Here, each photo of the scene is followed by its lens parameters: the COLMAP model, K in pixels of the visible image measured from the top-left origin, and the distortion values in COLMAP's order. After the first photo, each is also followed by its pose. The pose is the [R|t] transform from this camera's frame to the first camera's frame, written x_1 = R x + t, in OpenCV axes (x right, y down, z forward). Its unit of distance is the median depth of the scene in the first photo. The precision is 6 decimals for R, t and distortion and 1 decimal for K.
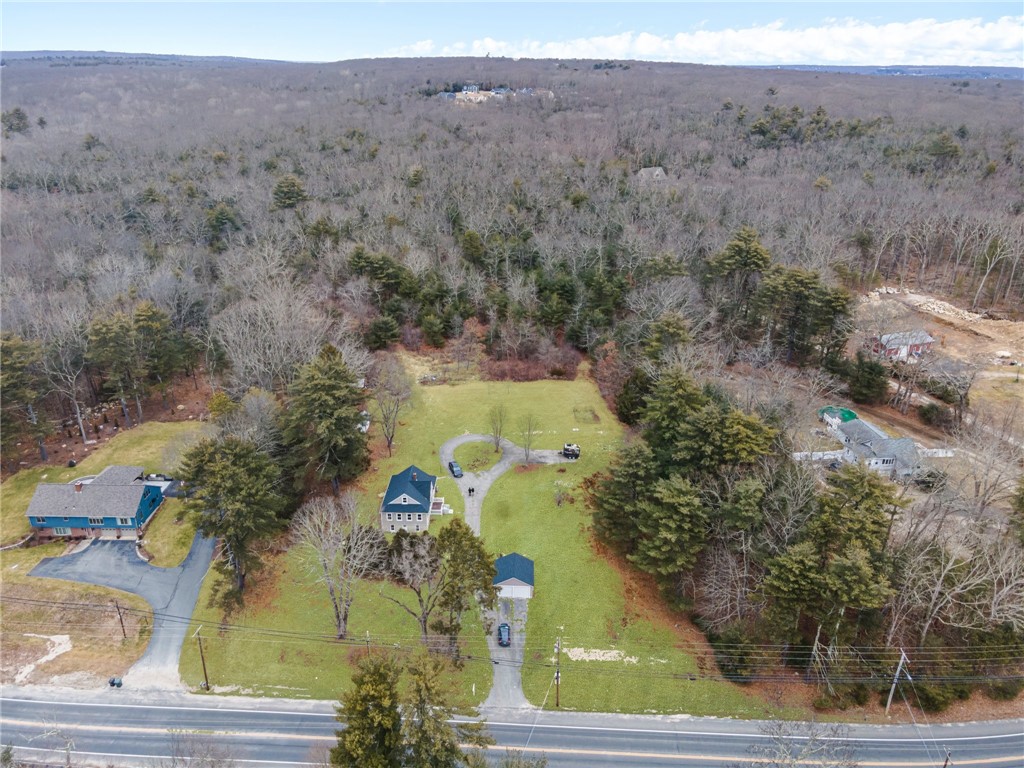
lens RADIAL K [[750.4, 0, 512.0], [0, 750.4, 384.0], [0, 0, 1]] dist [0.021632, 0.047710]
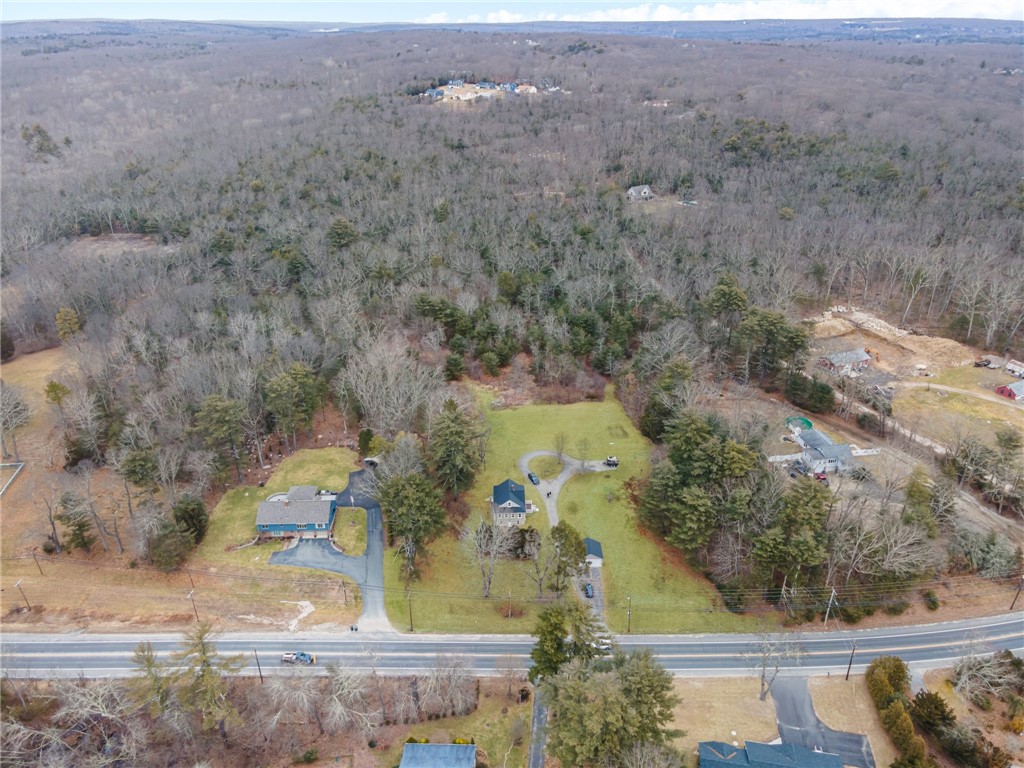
lens RADIAL K [[750.4, 0, 512.0], [0, 750.4, 384.0], [0, 0, 1]] dist [0.021632, 0.047710]
pose [[0.998840, -0.034558, 0.033521, -0.158771], [0.032892, 0.998256, 0.049022, -0.137681], [-0.035157, -0.047862, 0.998235, -0.414724]]
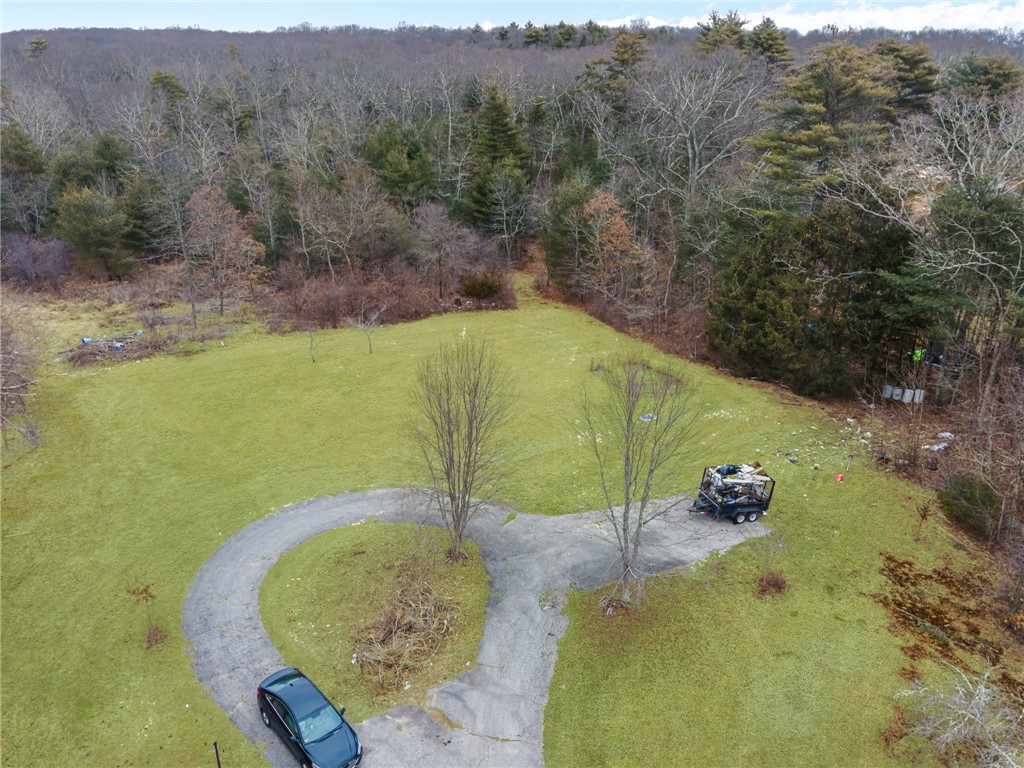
lens RADIAL K [[750.4, 0, 512.0], [0, 750.4, 384.0], [0, 0, 1]] dist [0.021632, 0.047710]
pose [[0.925034, -0.137540, 0.354111, -0.083299], [0.145135, 0.989398, 0.005159, 0.041703], [-0.351067, 0.046622, 0.935189, 0.819493]]
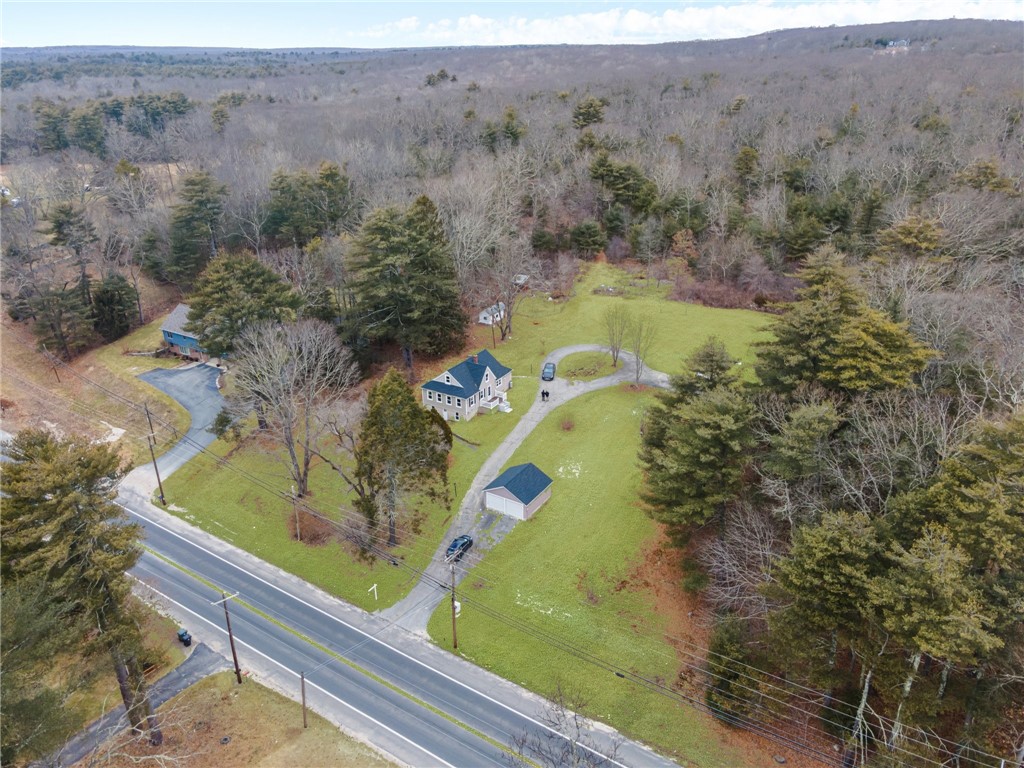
lens RADIAL K [[750.4, 0, 512.0], [0, 750.4, 384.0], [0, 0, 1]] dist [0.021632, 0.047710]
pose [[0.863170, 0.184311, -0.470071, 0.277089], [-0.178231, 0.982286, 0.057869, 0.087470], [0.472410, 0.033831, 0.880729, 0.262611]]
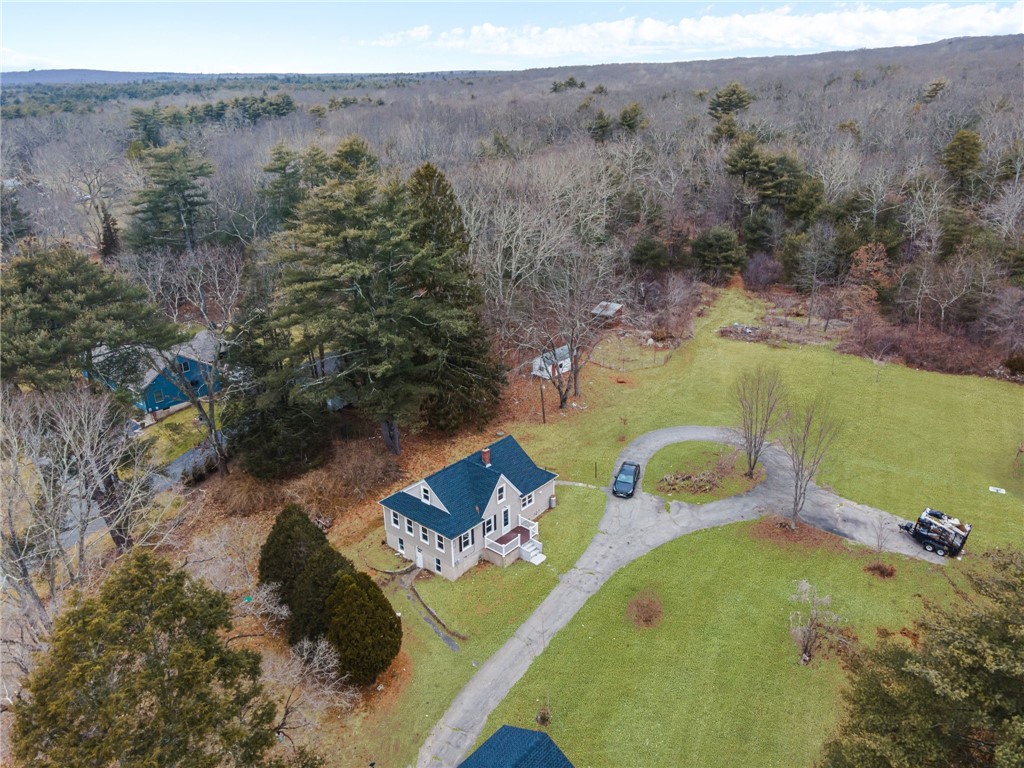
lens RADIAL K [[762.6, 0, 507.4], [0, 762.6, 369.2], [0, 0, 1]] dist [0.028591, -0.000445]
pose [[0.760433, 0.208297, -0.615105, 0.139962], [-0.229584, 0.972229, 0.045405, 0.044516], [0.607481, 0.106691, 0.787136, 0.587814]]
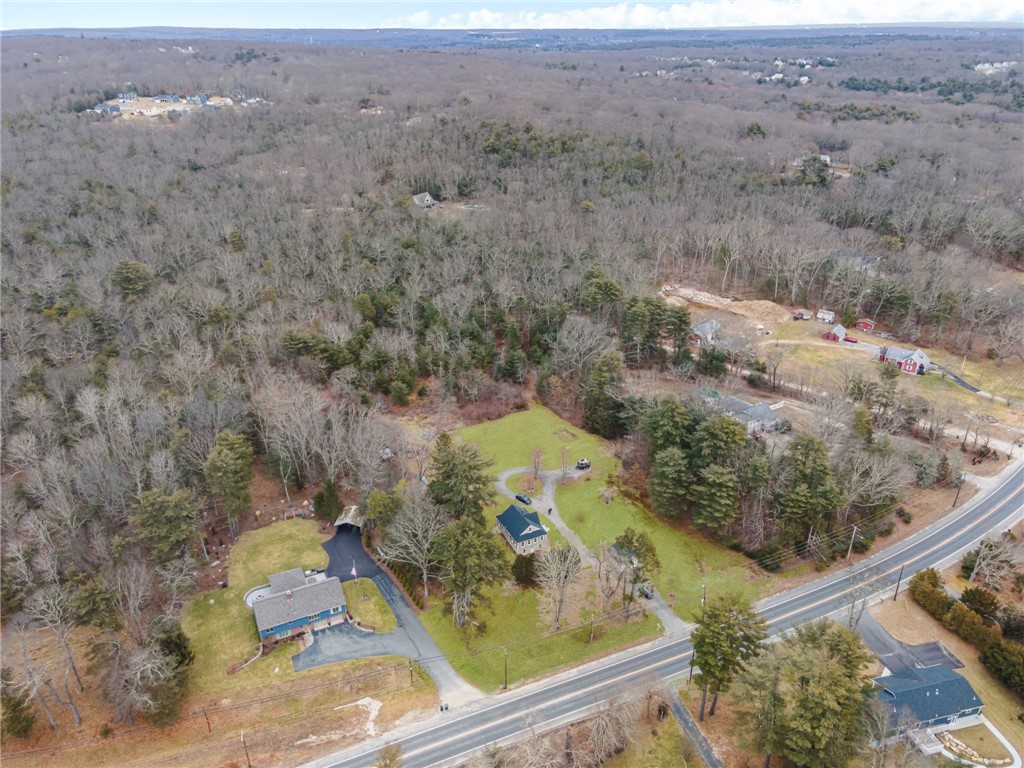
lens RADIAL K [[773.8, 0, 512.0], [0, 773.8, 384.0], [0, 0, 1]] dist [0.012173, 0.051267]
pose [[0.887198, -0.210897, 0.410369, -0.625715], [0.197366, 0.977409, 0.075615, -0.200355], [-0.417045, 0.013907, 0.908779, -0.264396]]
